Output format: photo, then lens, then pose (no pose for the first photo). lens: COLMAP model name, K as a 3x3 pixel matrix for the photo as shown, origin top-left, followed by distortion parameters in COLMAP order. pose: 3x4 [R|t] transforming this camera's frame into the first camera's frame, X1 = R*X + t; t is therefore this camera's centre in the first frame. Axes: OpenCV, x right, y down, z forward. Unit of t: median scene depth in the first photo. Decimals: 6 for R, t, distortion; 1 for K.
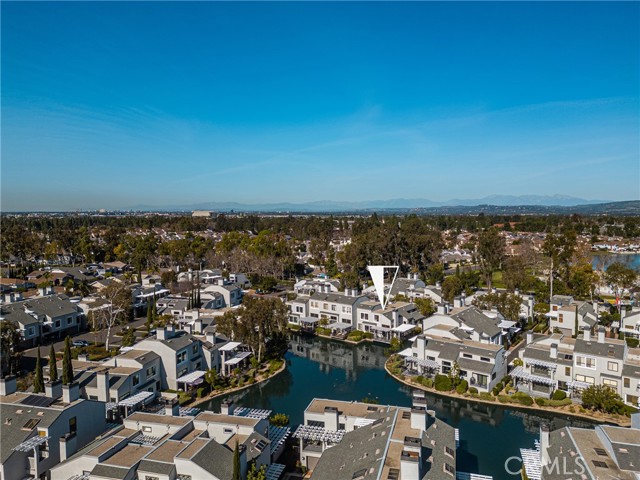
lens RADIAL K [[453.7, 0, 320.0], [0, 453.7, 240.0], [0, 0, 1]] dist [0.030845, -0.002975]
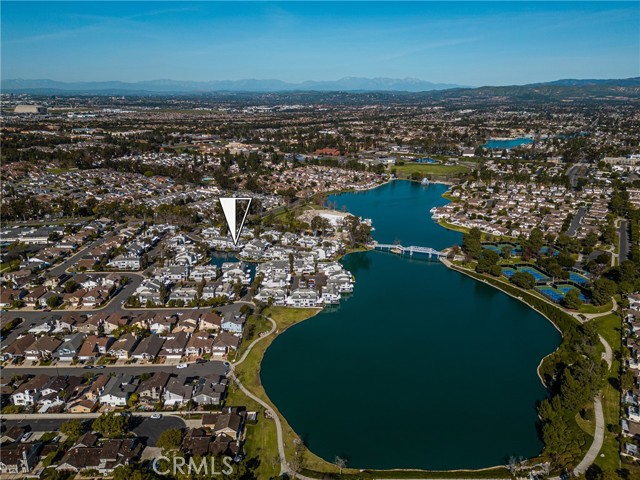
lens RADIAL K [[453.7, 0, 320.0], [0, 453.7, 240.0], [0, 0, 1]] dist [0.030845, -0.002975]
pose [[0.949519, -0.066749, 0.306525, -0.336194], [-0.005169, 0.973640, 0.228032, -0.708998], [-0.313666, -0.218105, 0.924145, -2.627030]]
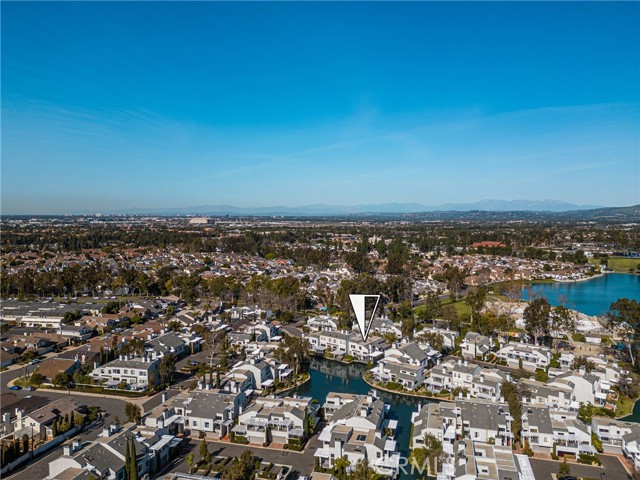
lens RADIAL K [[447.3, 0, 321.2], [0, 447.3, 230.4], [0, 0, 1]] dist [0.037607, -0.001148]
pose [[0.999853, 0.006814, 0.015724, -0.054728], [-0.006301, 0.999455, -0.032403, -0.227423], [-0.015936, 0.032300, 0.999351, -0.743719]]
